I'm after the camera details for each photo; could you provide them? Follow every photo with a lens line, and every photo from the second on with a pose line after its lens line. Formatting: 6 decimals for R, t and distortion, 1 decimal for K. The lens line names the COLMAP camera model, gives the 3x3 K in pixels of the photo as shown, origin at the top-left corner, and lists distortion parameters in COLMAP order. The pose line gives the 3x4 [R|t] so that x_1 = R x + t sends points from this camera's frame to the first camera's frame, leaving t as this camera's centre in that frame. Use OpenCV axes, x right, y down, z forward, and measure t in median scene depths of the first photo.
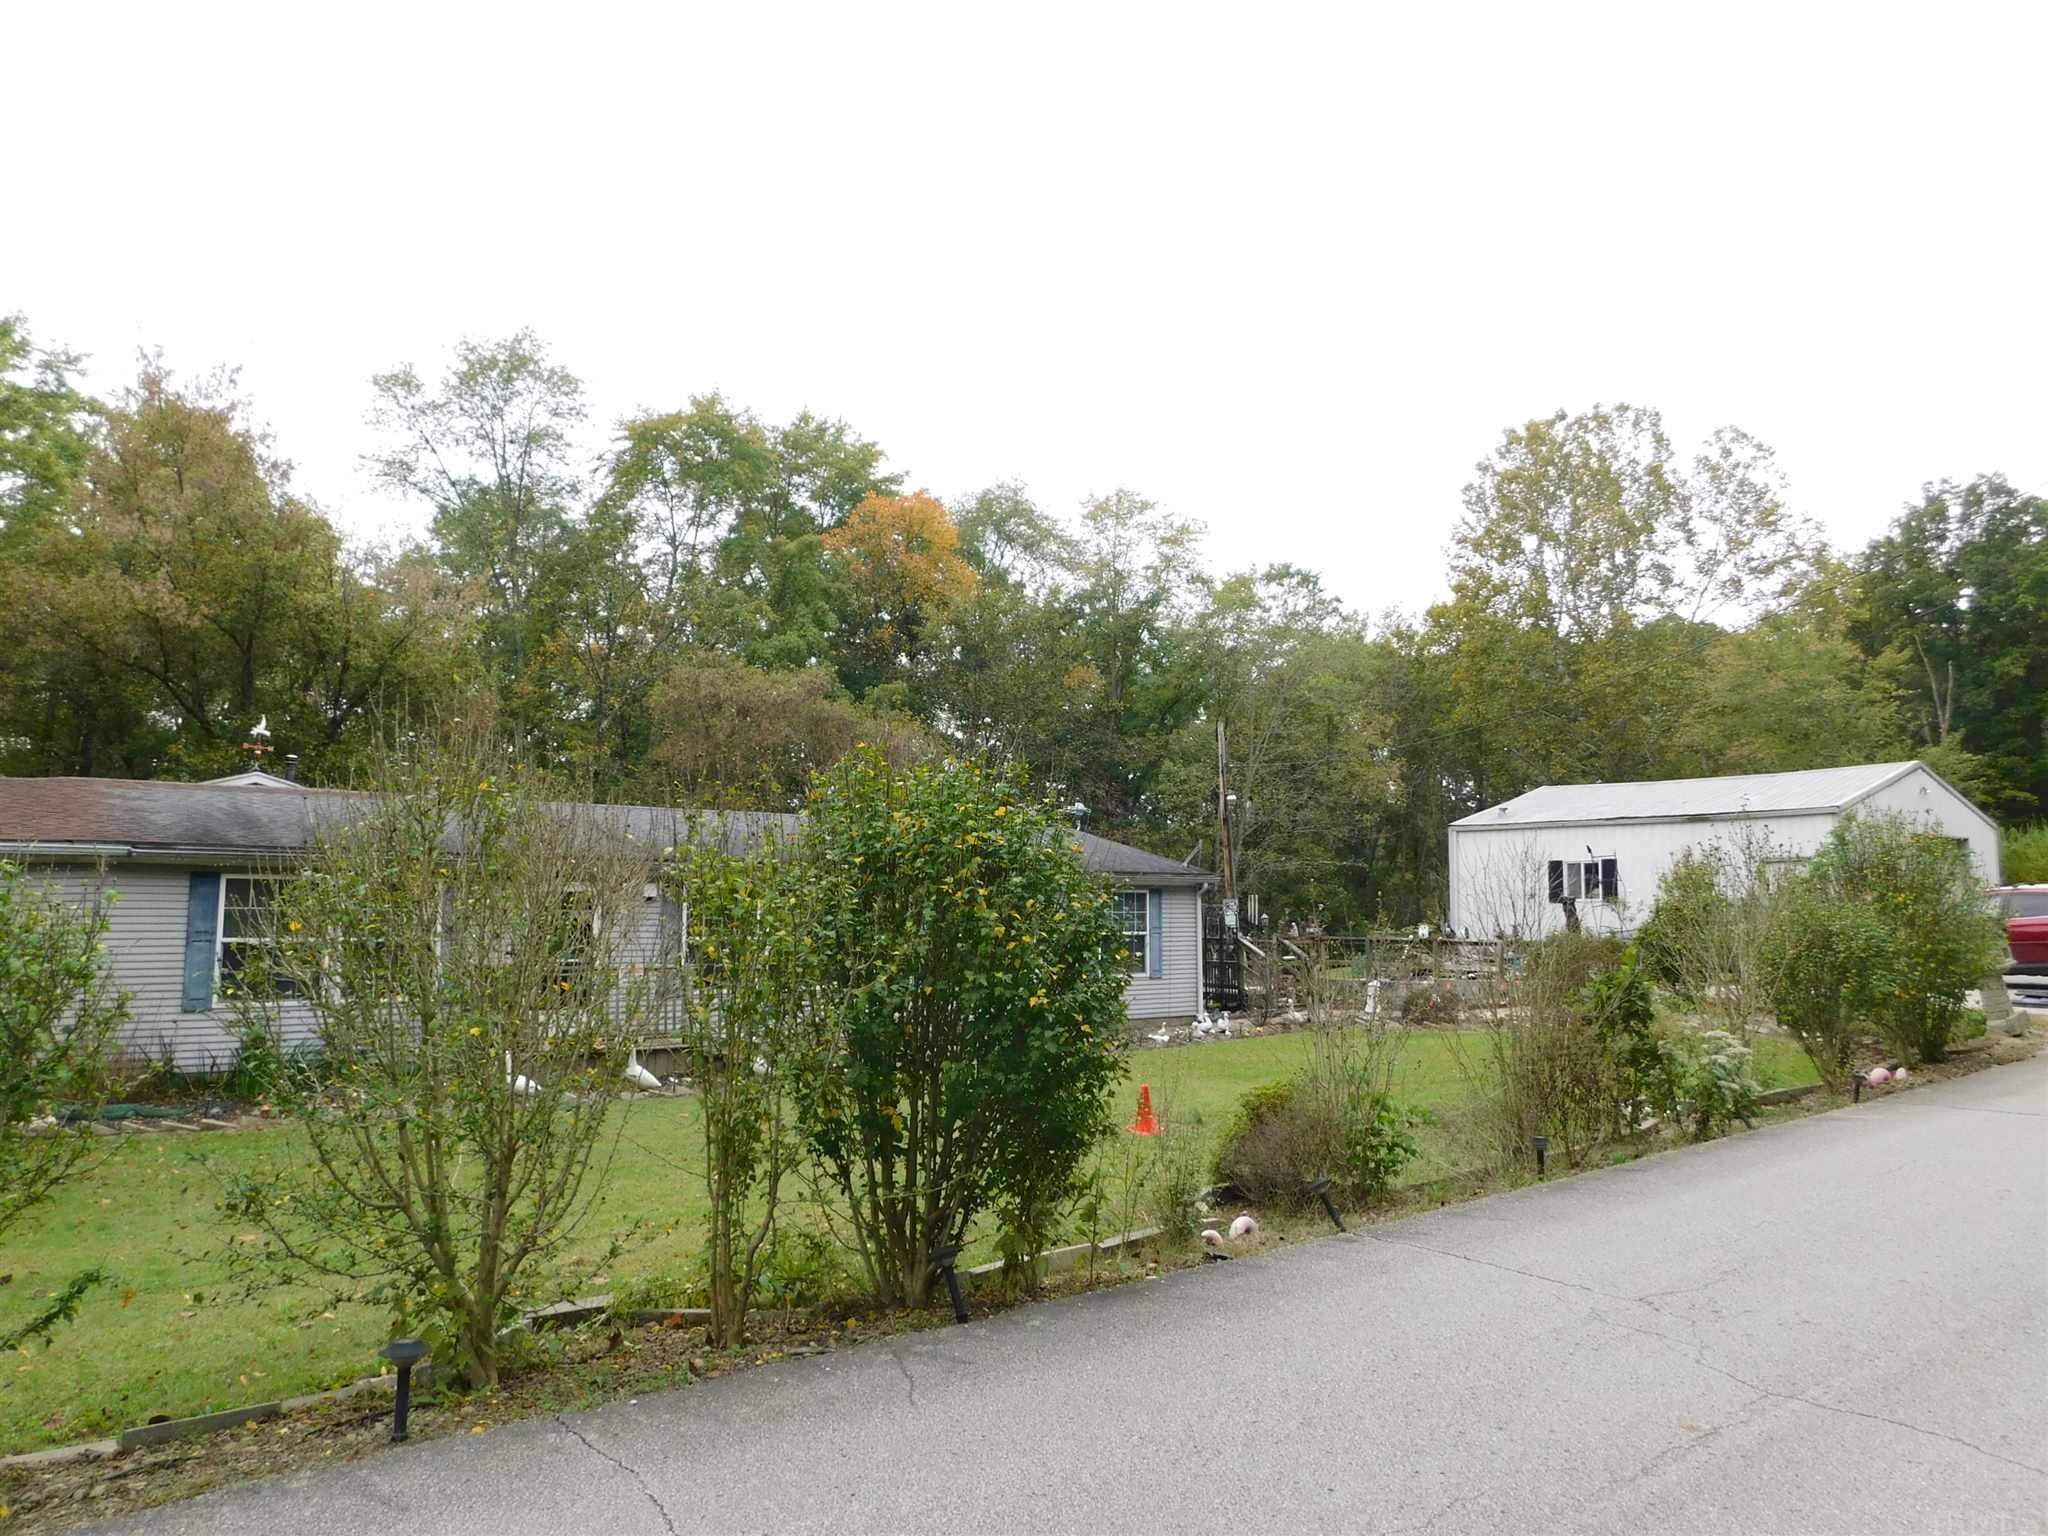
lens RADIAL K [[1390.1, 0, 993.7], [0, 1390.1, 763.7], [0, 0, 1]] dist [-0.034558, 0.000743]
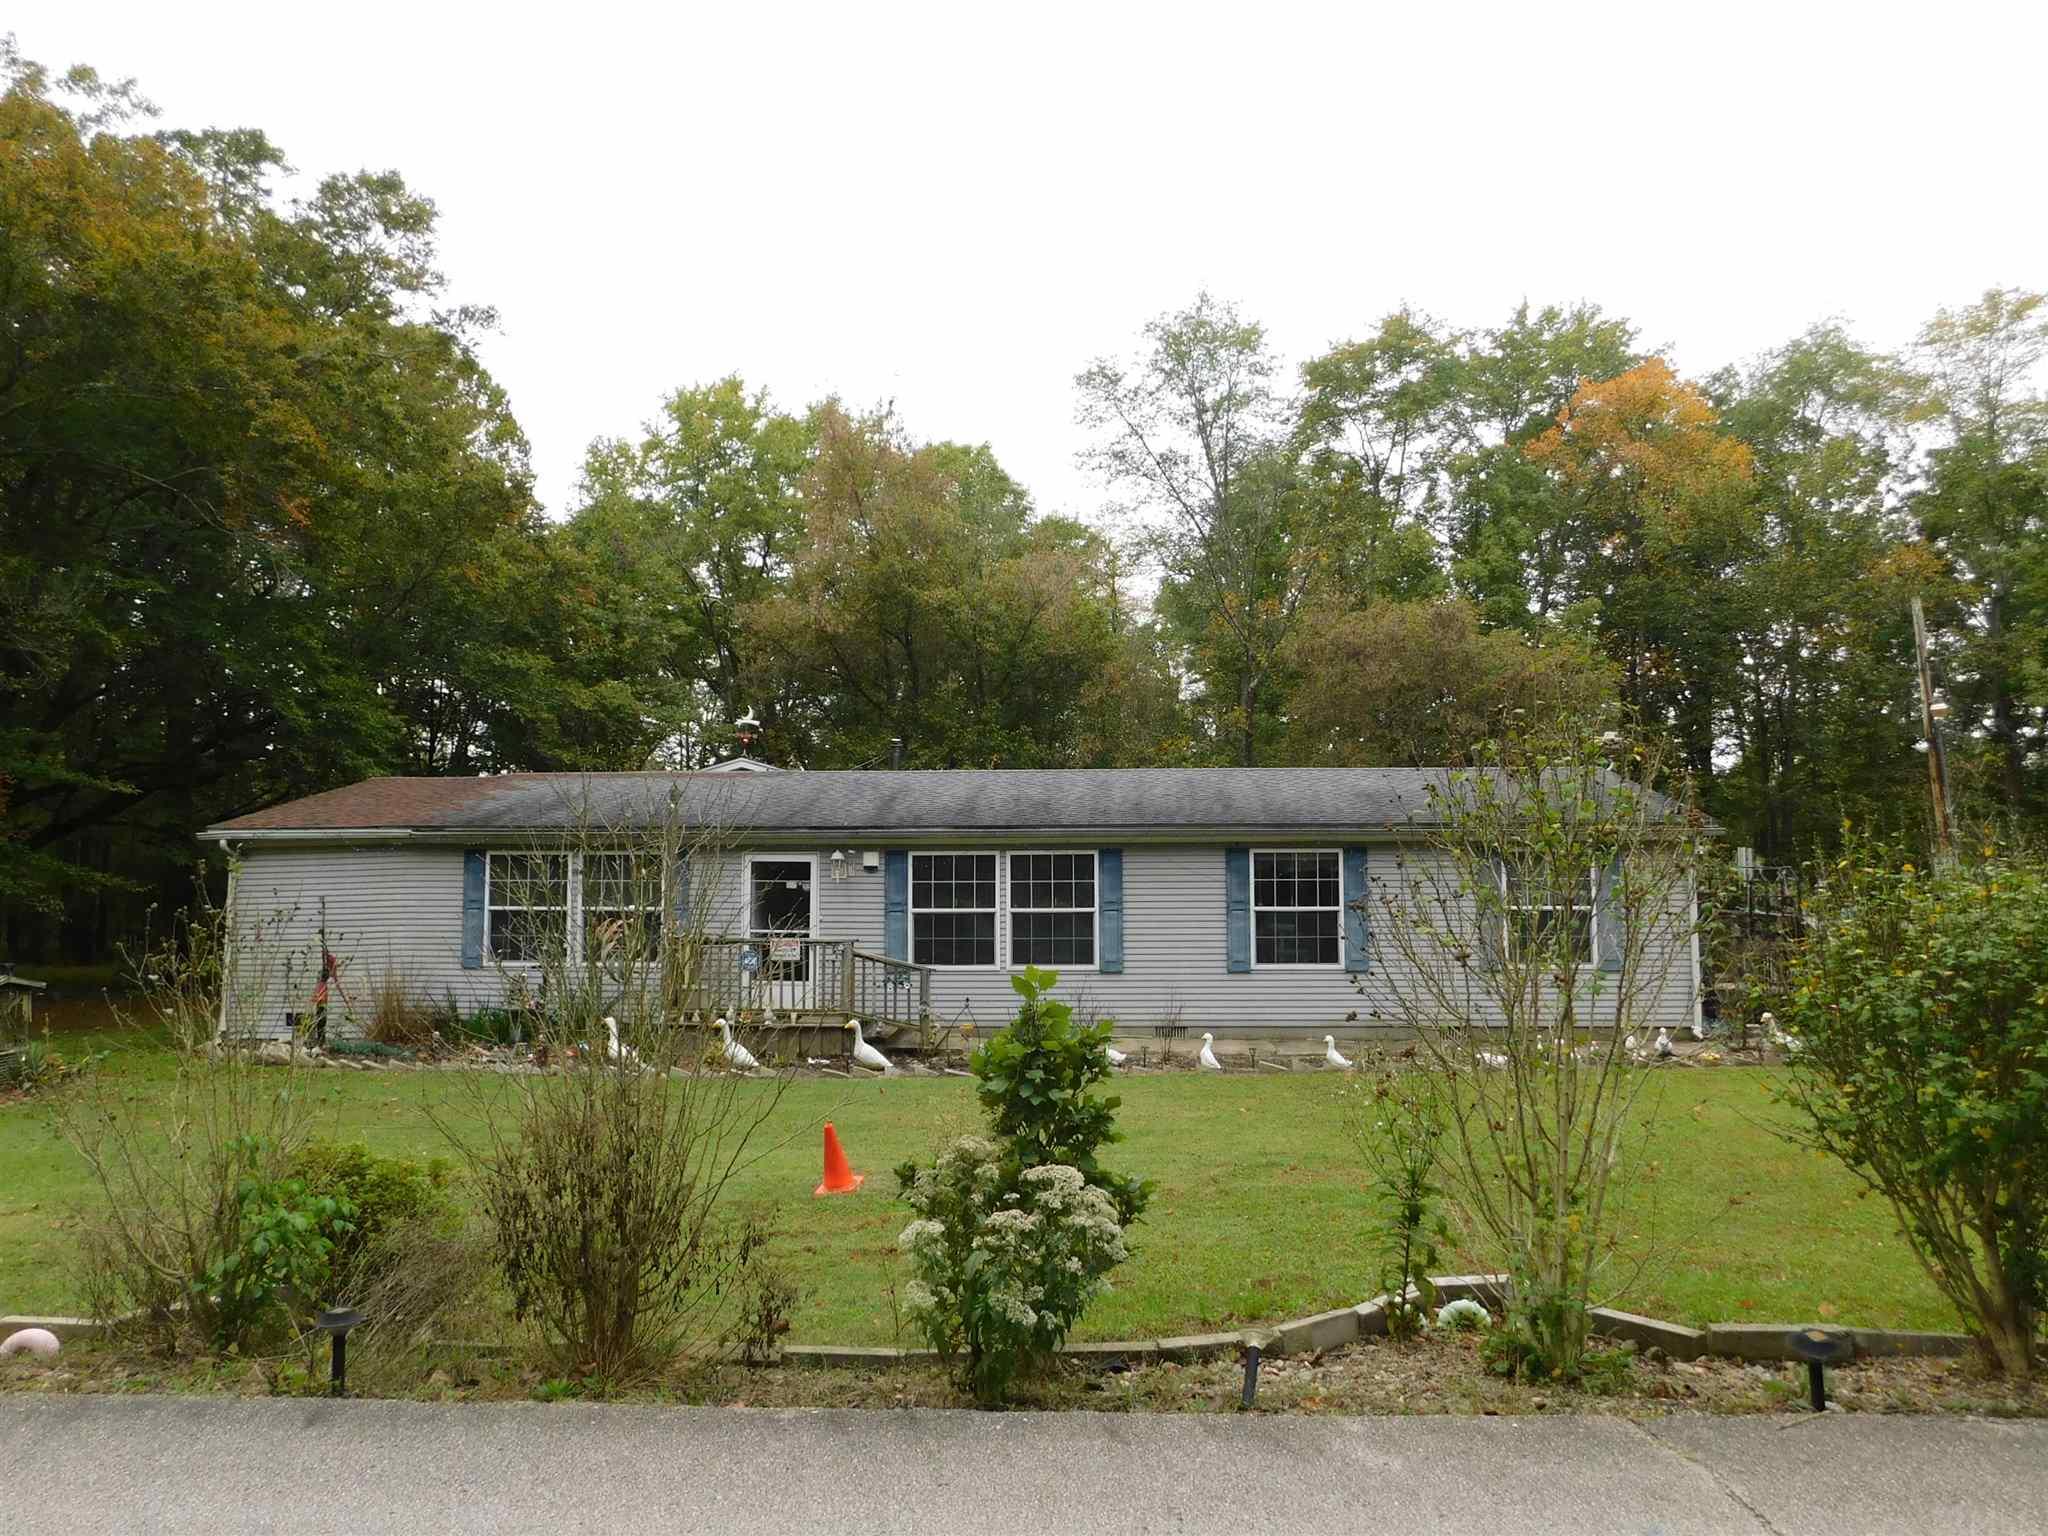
lens RADIAL K [[1390.1, 0, 993.7], [0, 1390.1, 763.7], [0, 0, 1]] dist [-0.034558, 0.000743]
pose [[0.757394, -0.057483, -0.650423, 0.168705], [0.071167, 0.997450, -0.005281, 0.014647], [0.649069, -0.042288, 0.759554, 0.132397]]
